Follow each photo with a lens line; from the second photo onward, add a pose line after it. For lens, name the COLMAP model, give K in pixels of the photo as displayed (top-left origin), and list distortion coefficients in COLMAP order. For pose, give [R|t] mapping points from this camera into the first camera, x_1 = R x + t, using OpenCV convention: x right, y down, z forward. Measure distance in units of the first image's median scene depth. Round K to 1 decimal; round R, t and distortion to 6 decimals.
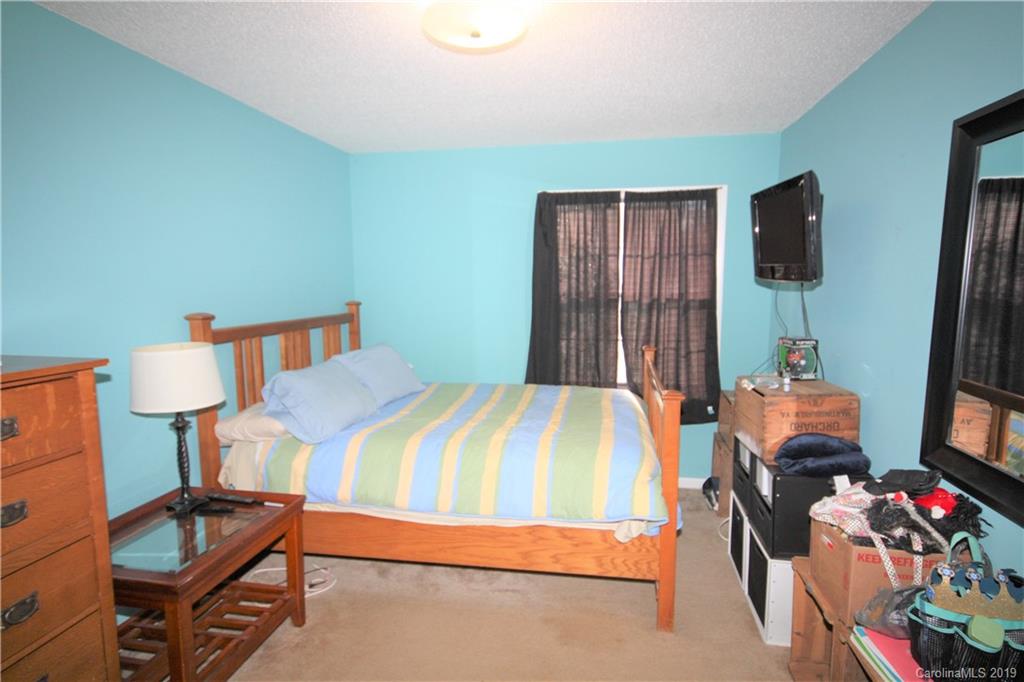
lens RADIAL K [[552.5, 0, 514.6], [0, 552.5, 342.4], [0, 0, 1]] dist [0.012365, 0.002029]
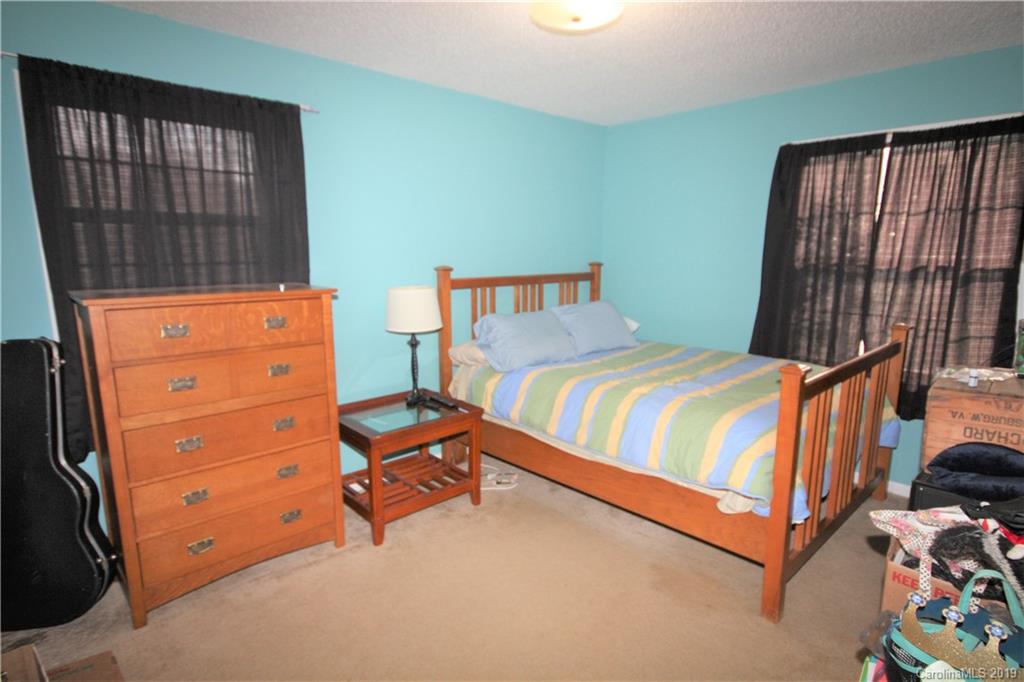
lens RADIAL K [[552.5, 0, 517.4], [0, 552.5, 342.3], [0, 0, 1]] dist [0.012365, 0.002029]
pose [[0.802698, 0.107490, -0.586619, 0.392449], [-0.072049, 0.993897, 0.083529, 0.007529], [0.592018, -0.024783, 0.805544, 0.005200]]
